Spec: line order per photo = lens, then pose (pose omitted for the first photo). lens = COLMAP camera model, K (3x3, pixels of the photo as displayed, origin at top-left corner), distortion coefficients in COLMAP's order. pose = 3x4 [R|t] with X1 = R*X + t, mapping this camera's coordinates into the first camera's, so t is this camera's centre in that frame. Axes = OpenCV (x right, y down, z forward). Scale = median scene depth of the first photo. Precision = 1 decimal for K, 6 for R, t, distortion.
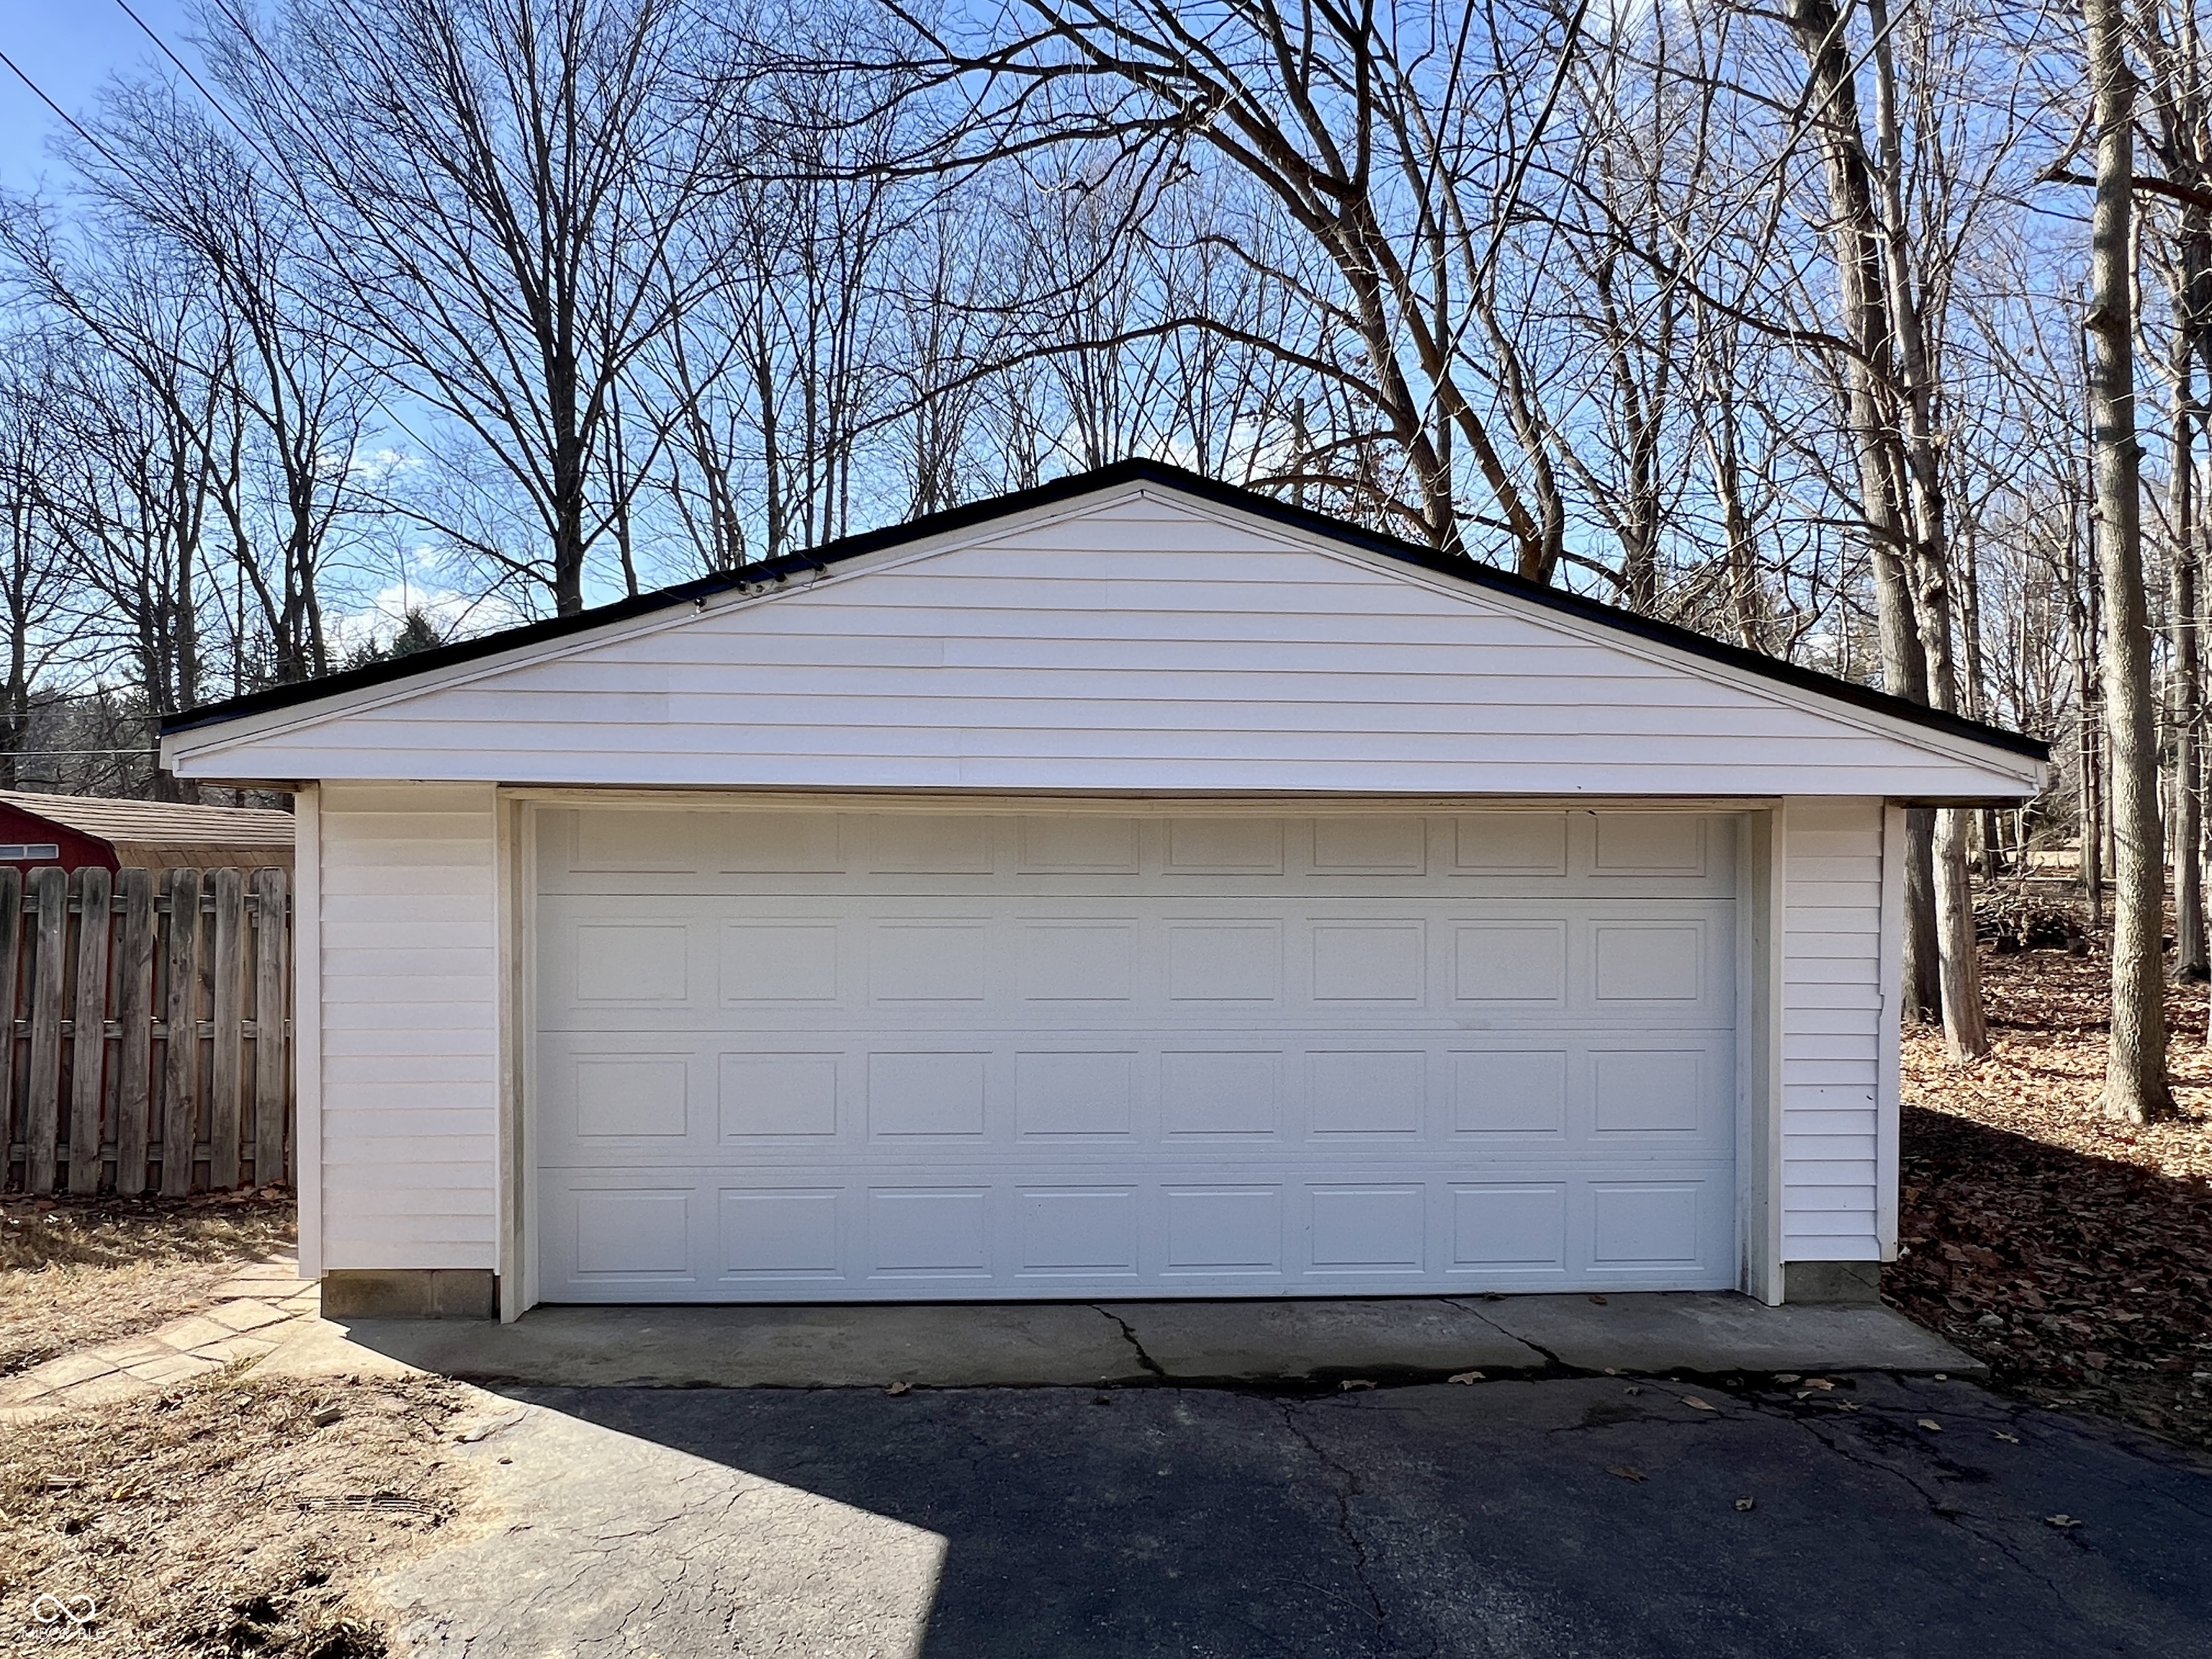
lens RADIAL K [[1310.2, 0, 1115.9], [0, 1310.2, 817.9], [0, 0, 1]] dist [0.000519, -0.001014]
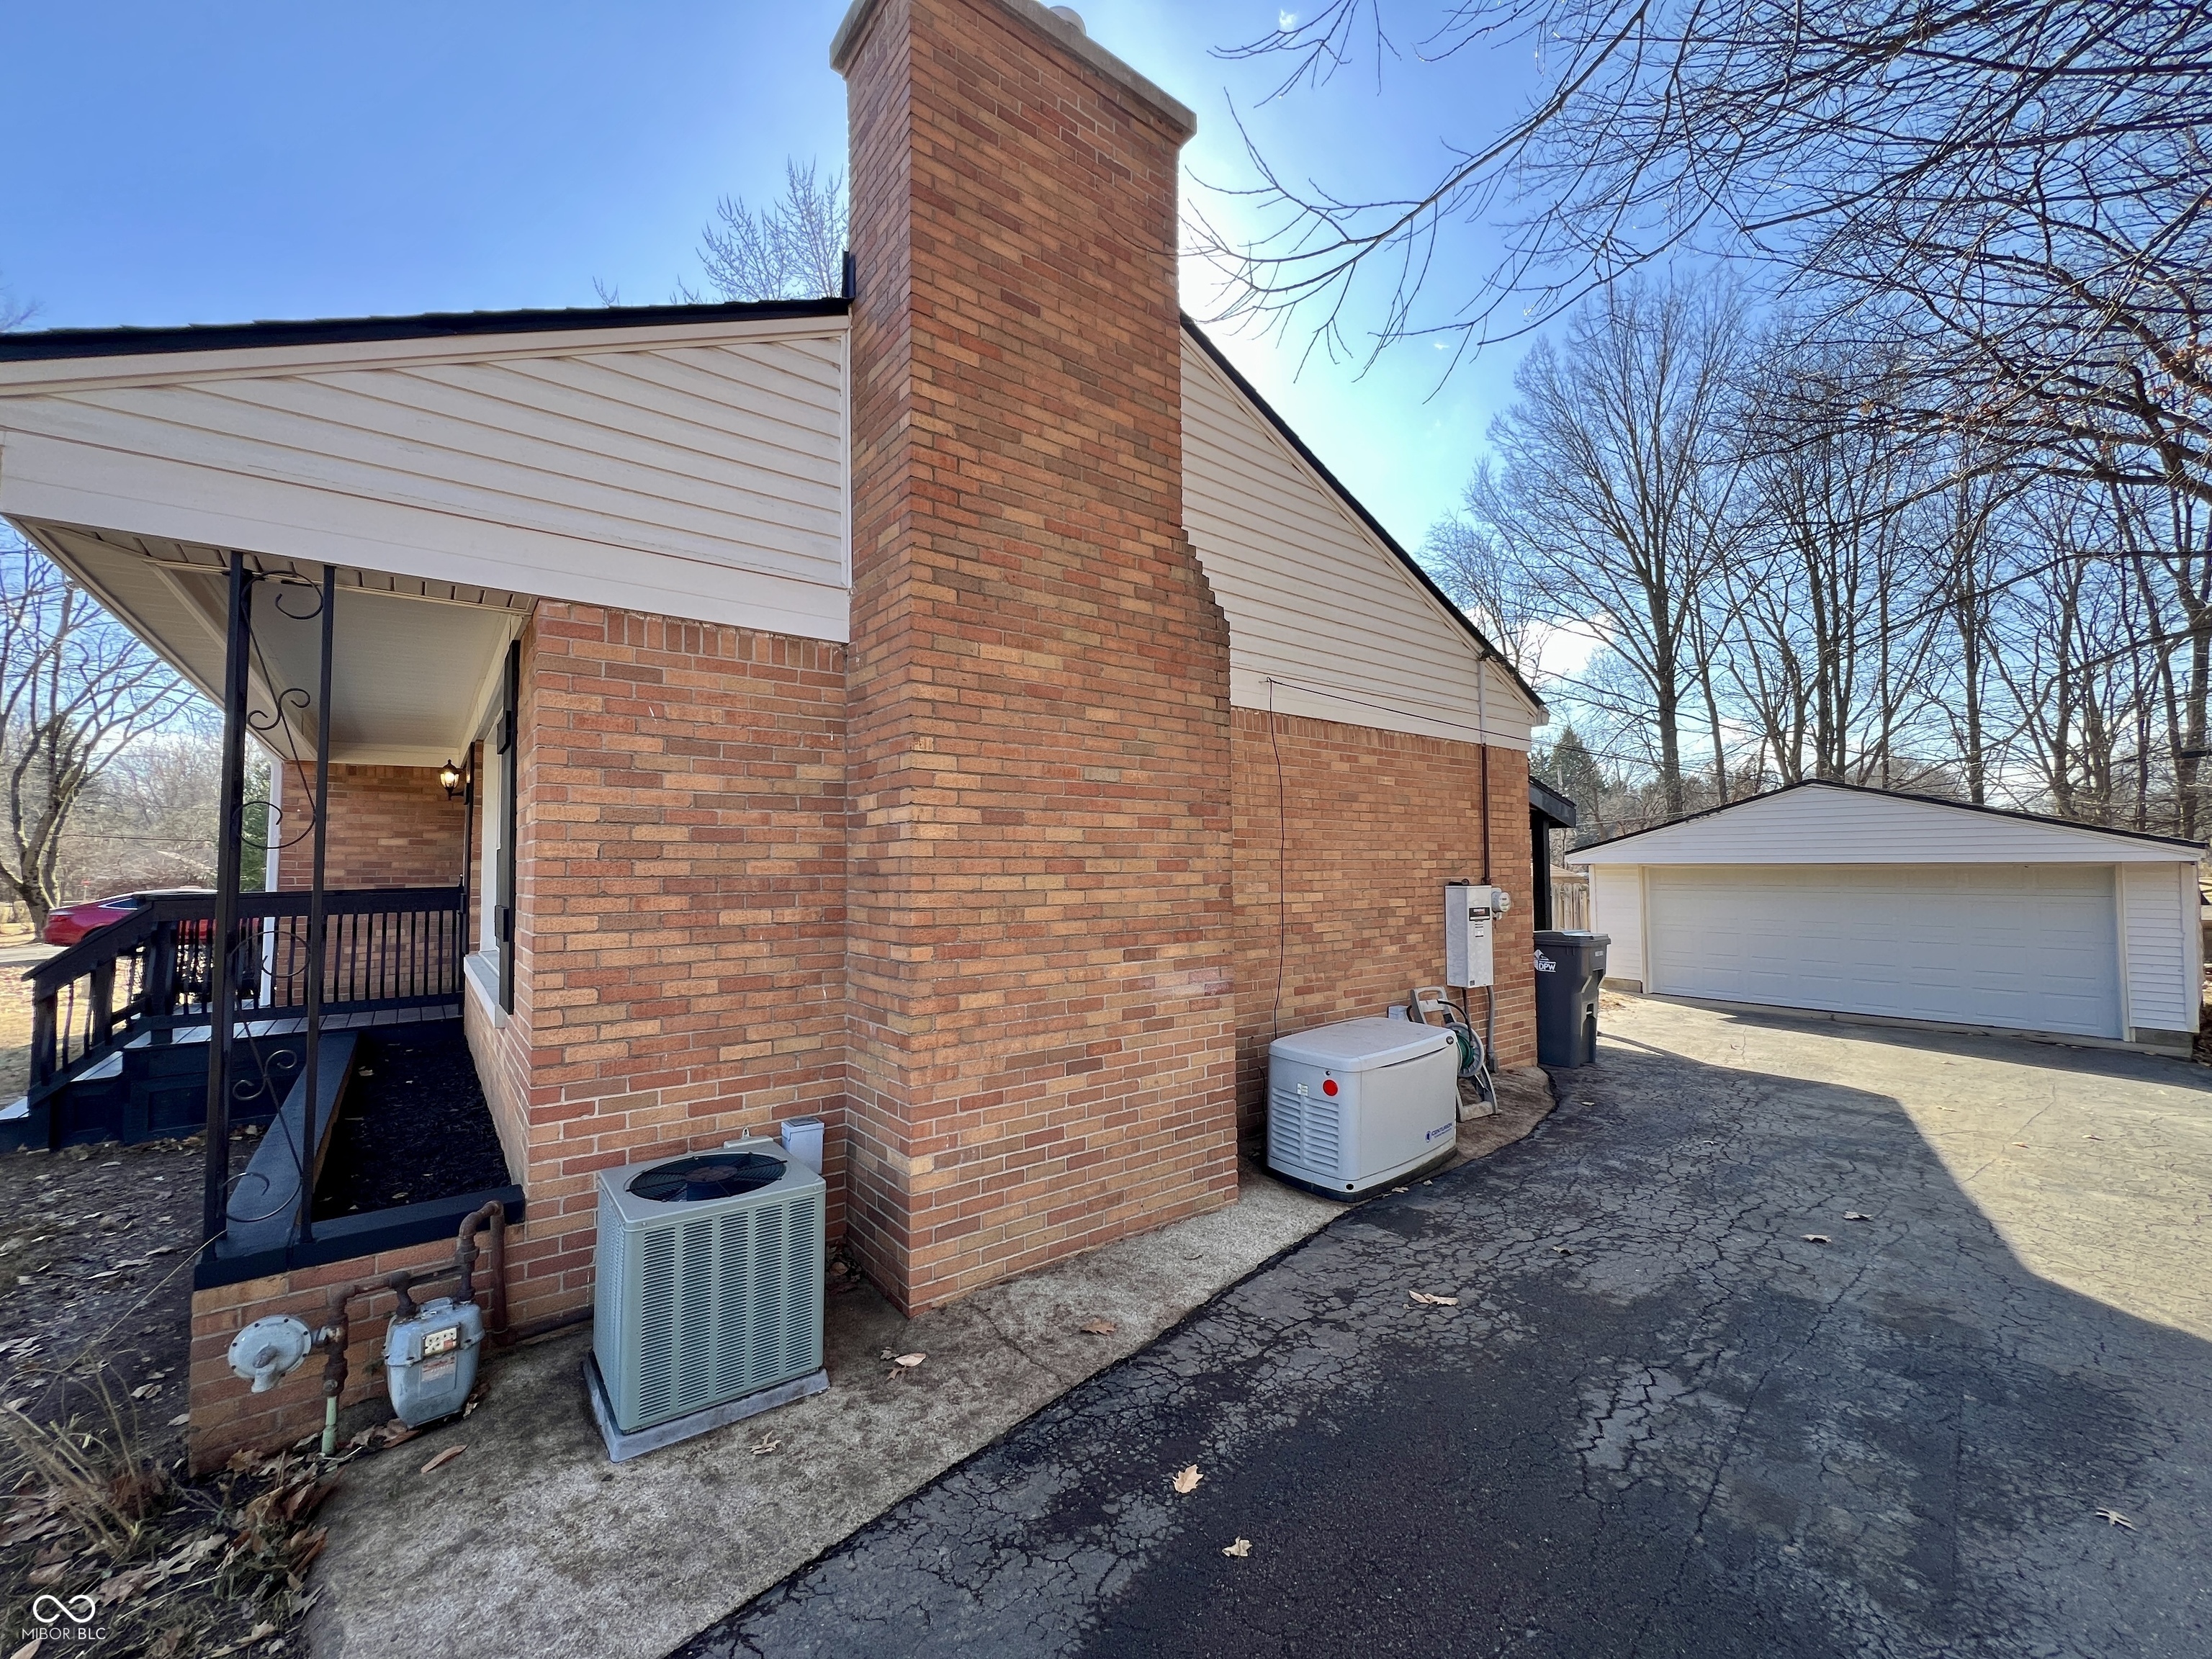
lens RADIAL K [[891.4, 0, 1109.8], [0, 891.4, 832.6], [0, 0, 1]] dist [-0.004312, 0.002071]
pose [[0.569258, -0.037854, -0.821287, 0.111493], [0.014630, 0.999248, -0.035916, -0.006711], [0.822029, 0.008430, 0.569383, -0.248588]]
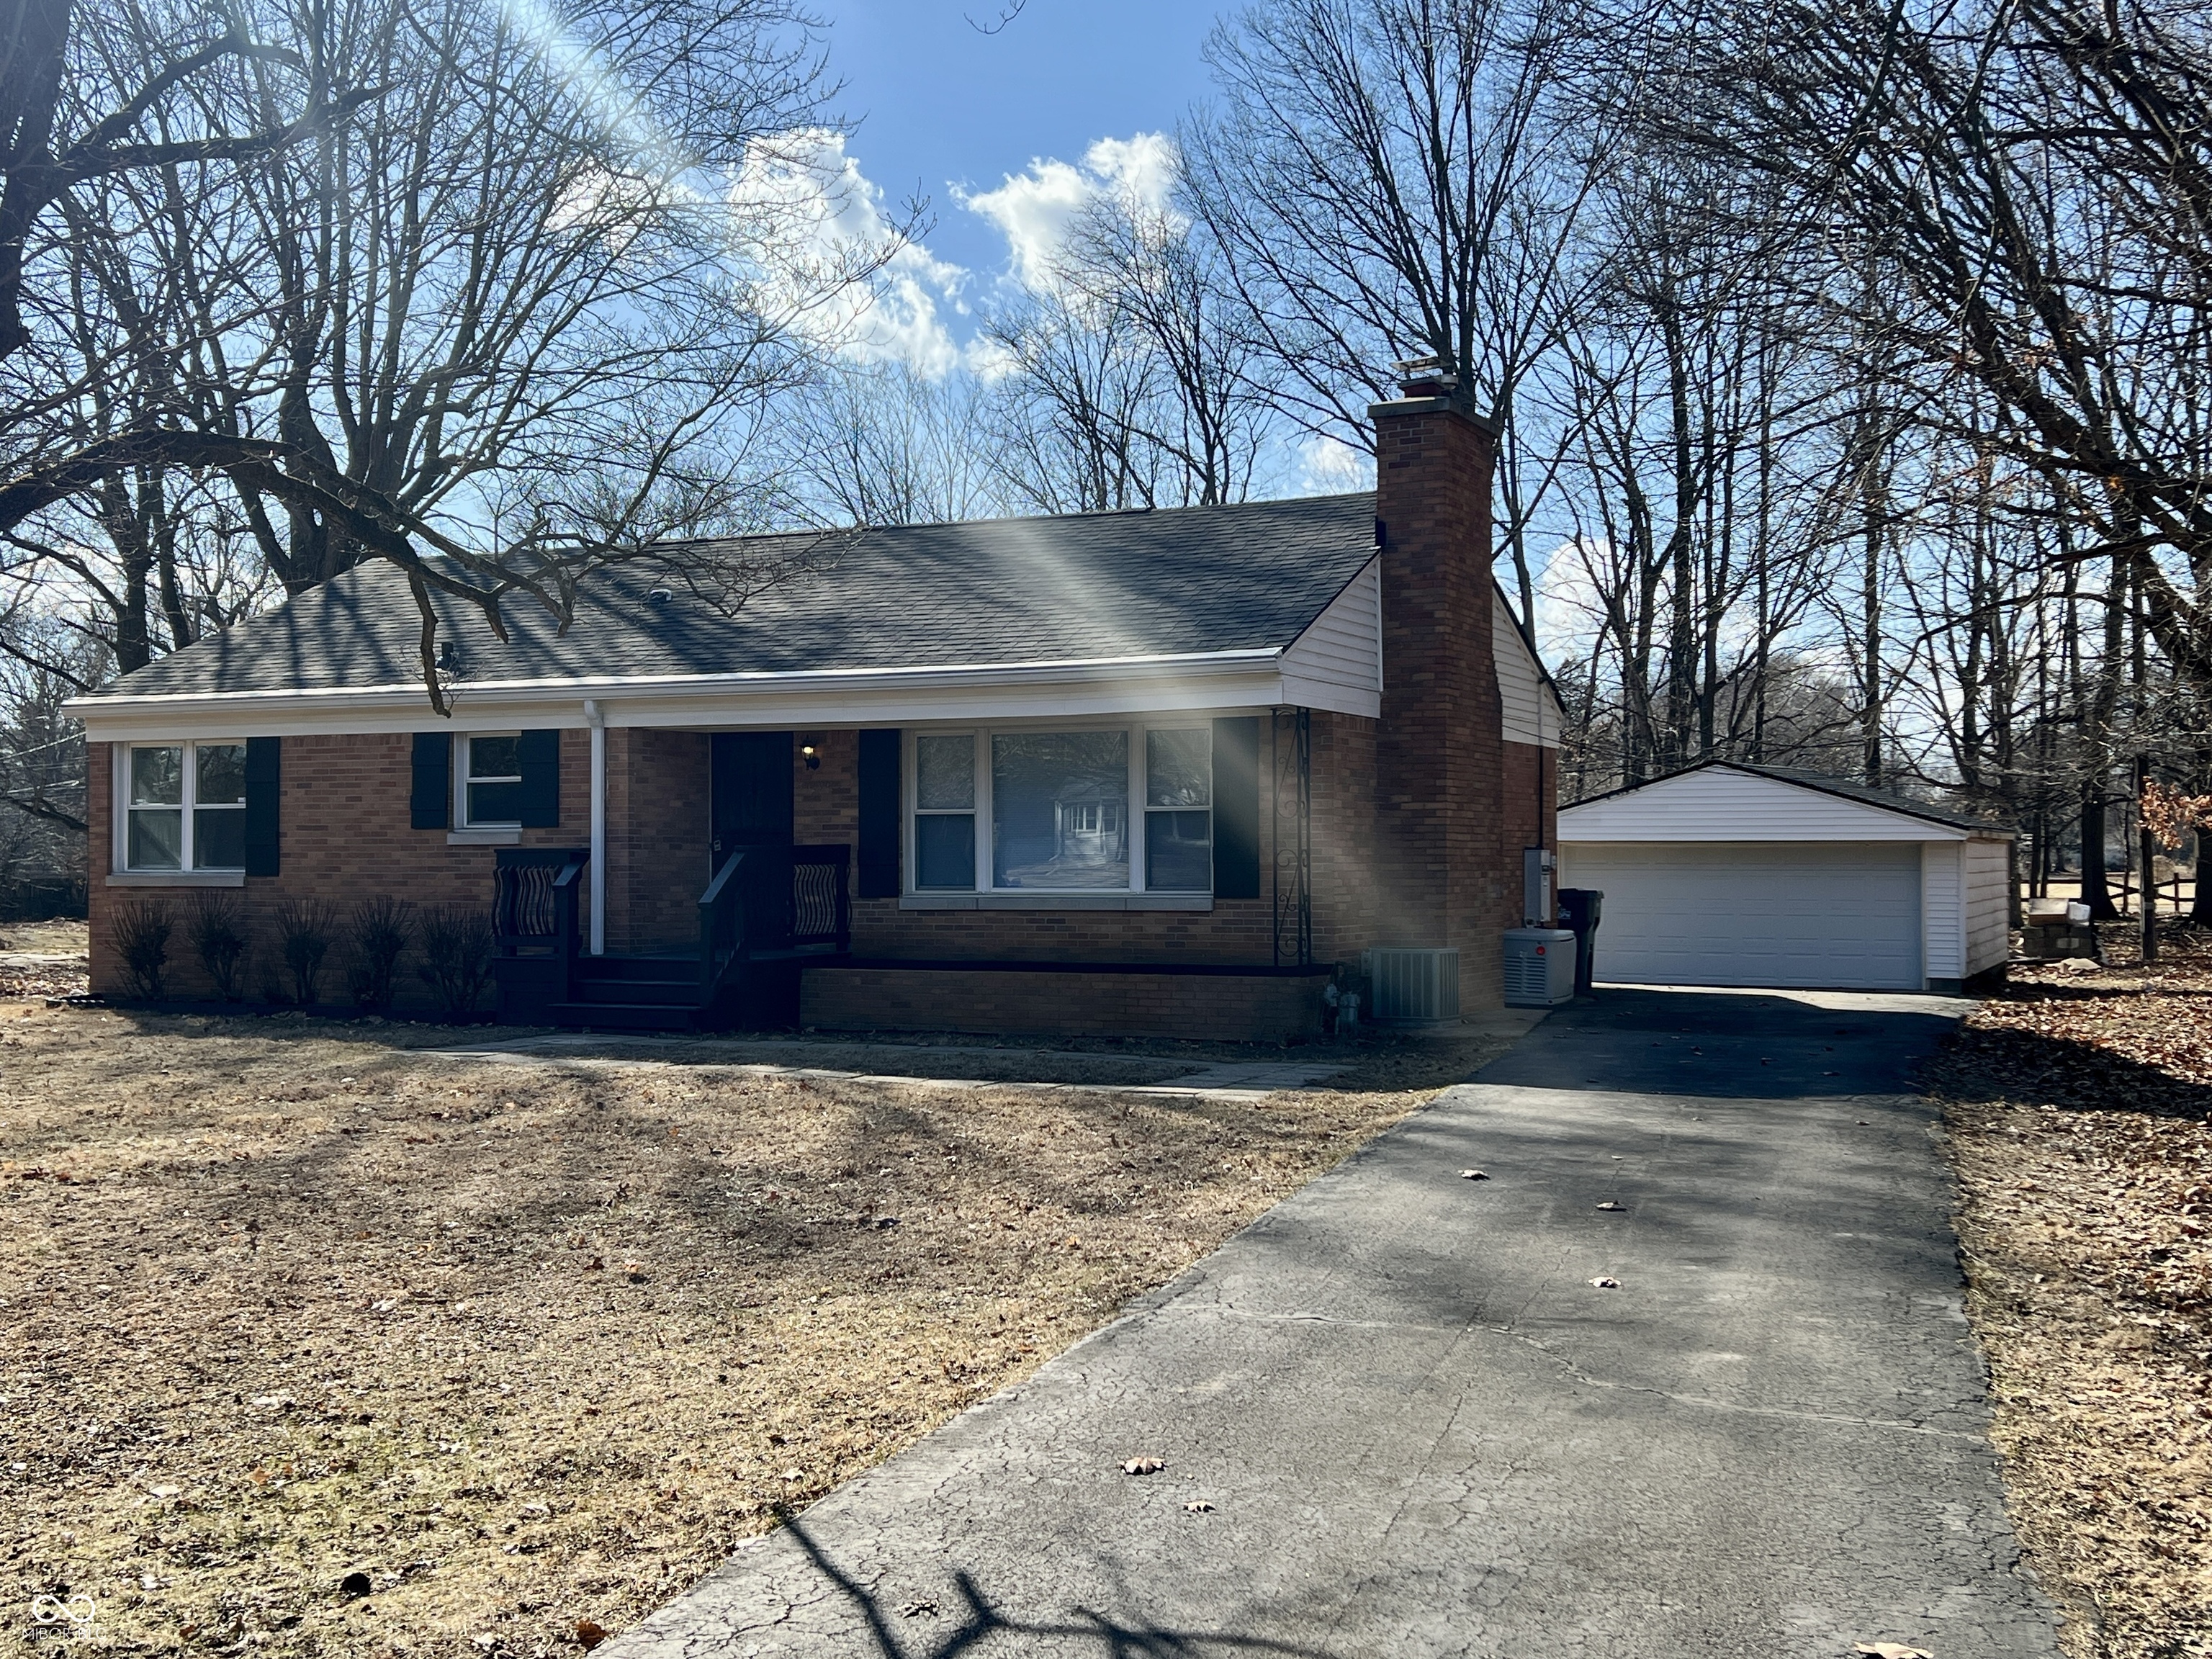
lens RADIAL K [[2420.0, 0, 1120.3], [0, 2420.0, 826.7], [0, 0, 1]] dist [0.106296, 0.000000]
pose [[0.877642, -0.009406, -0.479224, 0.225738], [0.006208, 0.999947, -0.008258, -0.003196], [0.479276, 0.004272, 0.877654, -0.728697]]
